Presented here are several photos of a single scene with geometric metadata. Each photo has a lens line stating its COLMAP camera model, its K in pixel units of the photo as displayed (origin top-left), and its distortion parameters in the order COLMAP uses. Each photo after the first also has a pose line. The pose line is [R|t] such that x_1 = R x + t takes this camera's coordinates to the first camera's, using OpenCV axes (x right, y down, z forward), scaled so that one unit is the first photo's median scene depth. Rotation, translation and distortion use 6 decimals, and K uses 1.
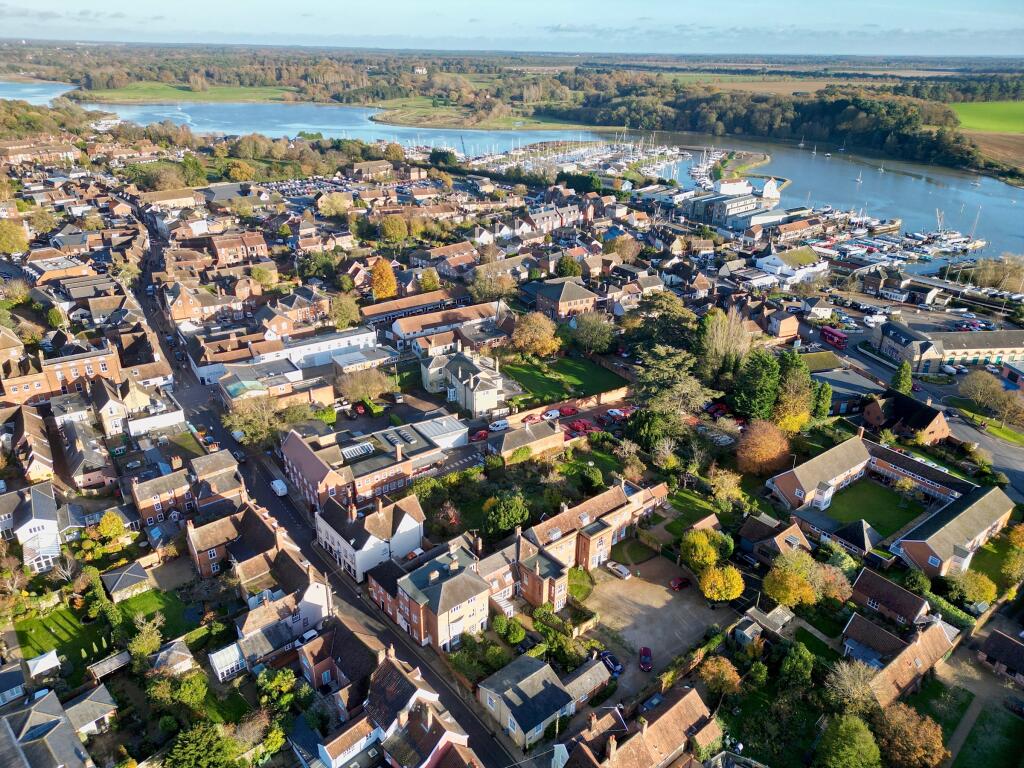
lens RADIAL K [[716.0, 0, 512.9], [0, 716.0, 383.3], [0, 0, 1]] dist [0.049508, -0.035884]
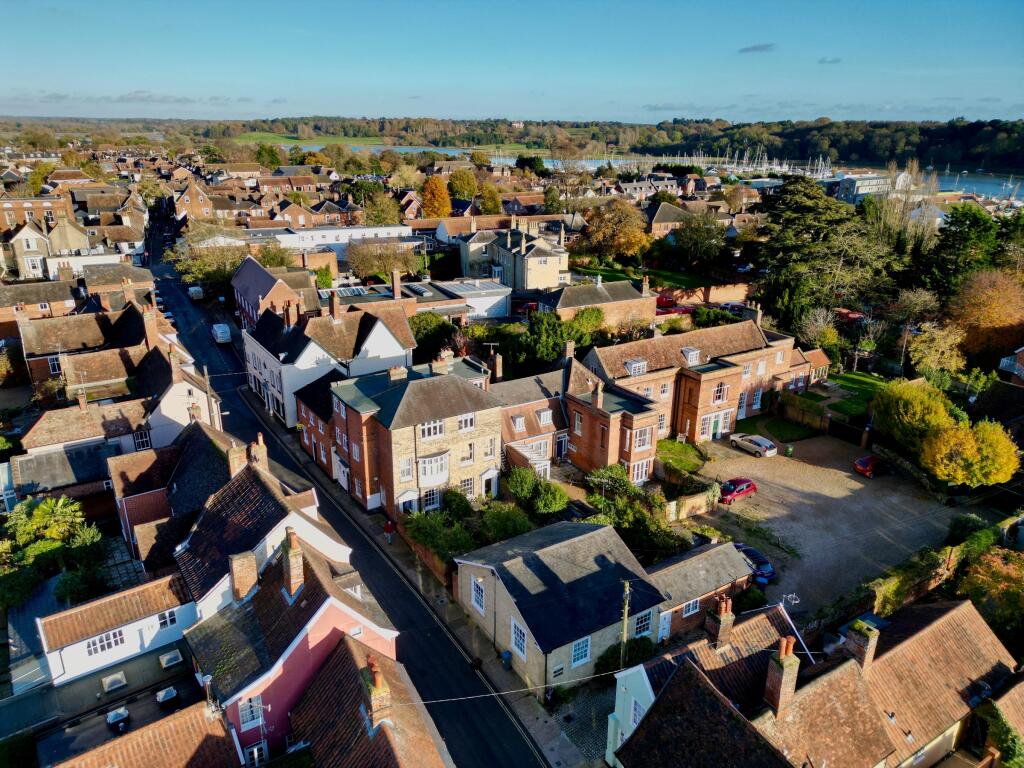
lens RADIAL K [[716.0, 0, 507.6], [0, 716.0, 384.3], [0, 0, 1]] dist [0.049508, -0.035884]
pose [[0.990913, 0.033559, -0.130250, 0.033687], [-0.045320, 0.995052, -0.088411, 0.286898], [0.126638, 0.093511, 0.987531, 0.451160]]
